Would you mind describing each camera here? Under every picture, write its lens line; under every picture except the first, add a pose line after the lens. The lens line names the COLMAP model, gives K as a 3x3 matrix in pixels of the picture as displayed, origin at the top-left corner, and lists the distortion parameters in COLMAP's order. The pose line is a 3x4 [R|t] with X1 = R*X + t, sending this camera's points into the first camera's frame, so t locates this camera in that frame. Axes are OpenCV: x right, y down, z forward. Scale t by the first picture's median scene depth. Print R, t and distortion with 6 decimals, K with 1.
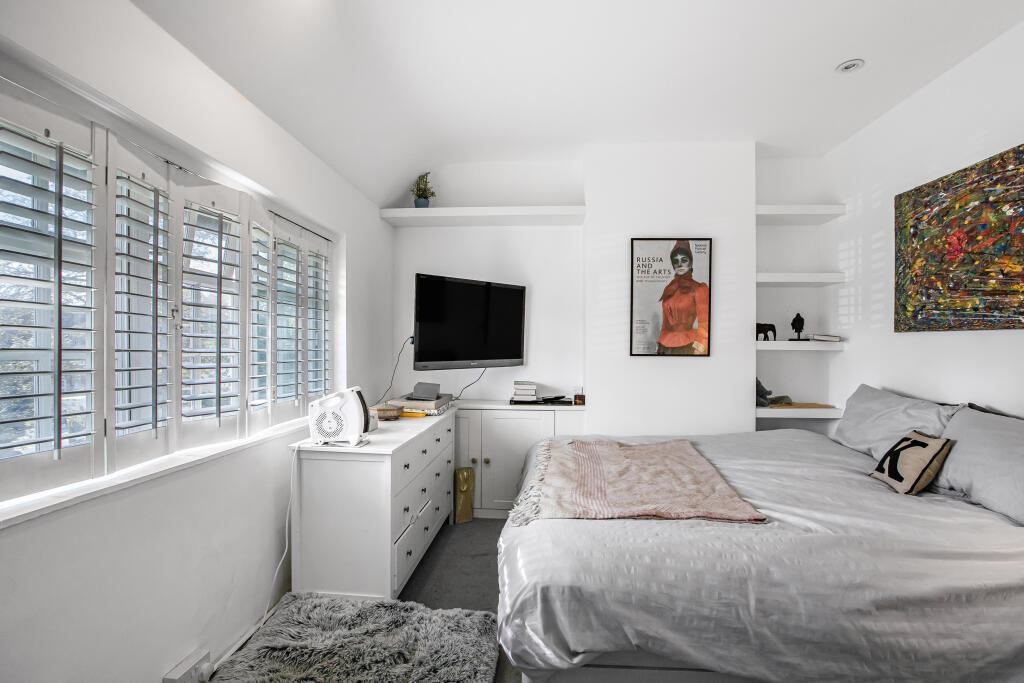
lens RADIAL K [[478.4, 0, 512.0], [0, 478.4, 341.5], [0, 0, 1]] dist [-0.031862, 0.000671]
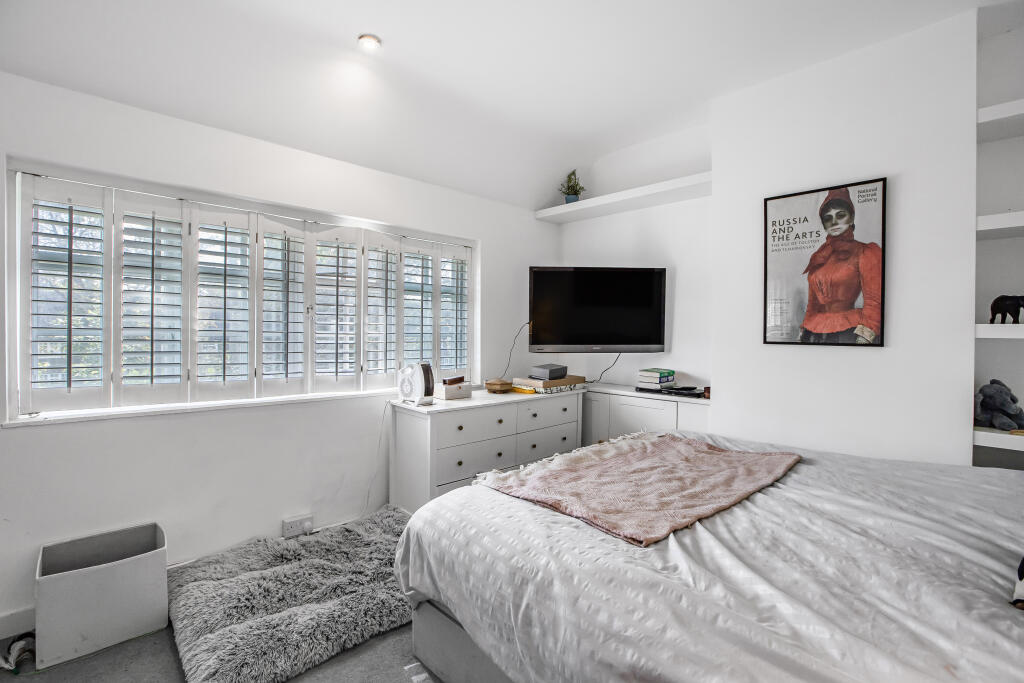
lens RADIAL K [[471.5, 0, 511.1], [0, 471.5, 328.0], [0, 0, 1]] dist [-0.047176, 0.022166]
pose [[0.742080, -0.002224, -0.670308, 0.464911], [0.002475, 0.999997, -0.000579, 0.003045], [0.670307, -0.001230, 0.742083, 0.126466]]
